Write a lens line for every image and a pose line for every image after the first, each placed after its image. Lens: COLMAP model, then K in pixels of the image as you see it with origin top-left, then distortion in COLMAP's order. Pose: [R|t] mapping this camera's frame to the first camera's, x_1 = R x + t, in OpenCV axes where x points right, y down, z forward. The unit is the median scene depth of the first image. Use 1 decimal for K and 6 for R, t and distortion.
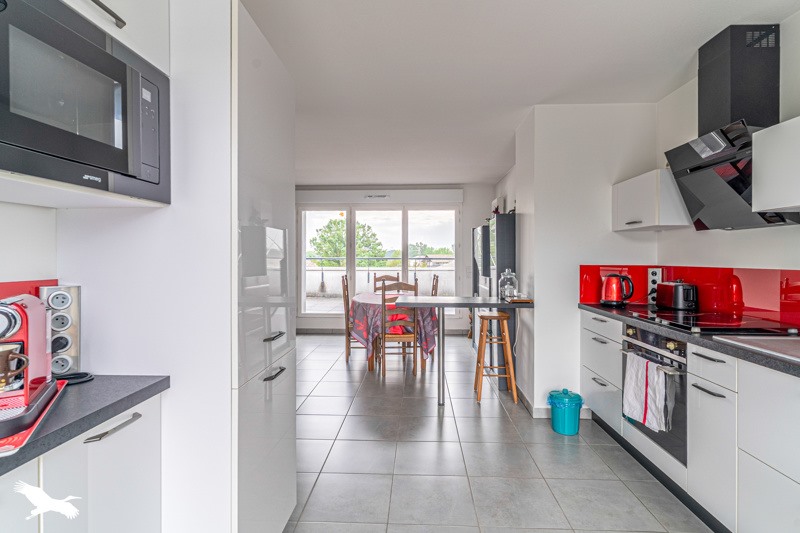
lens RADIAL K [[390.4, 0, 400.4], [0, 390.4, 263.2], [0, 0, 1]] dist [0.000426, -0.000058]
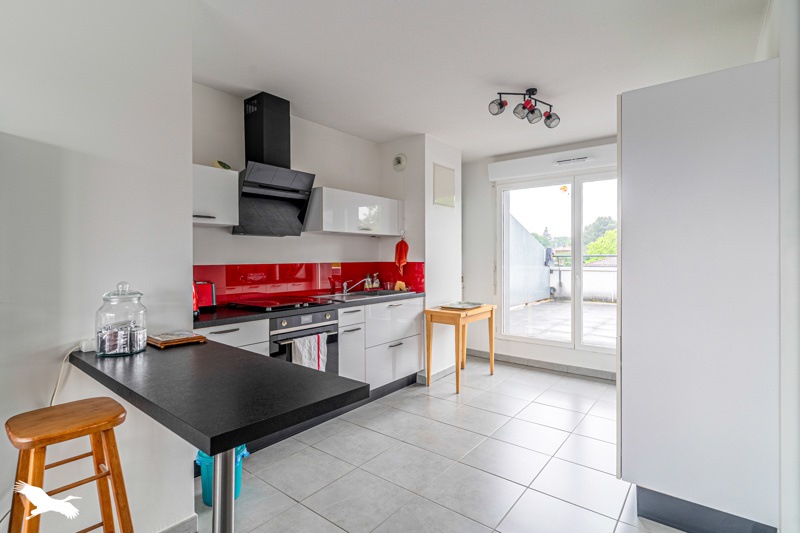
lens RADIAL K [[390.4, 0, 400.0], [0, 390.4, 261.3], [0, 0, 1]] dist [0.000426, -0.000058]
pose [[-0.811757, -0.000878, 0.583995, -0.399682], [0.008958, 0.999863, 0.013954, -0.013506], [-0.583927, 0.016559, -0.811638, 2.113495]]
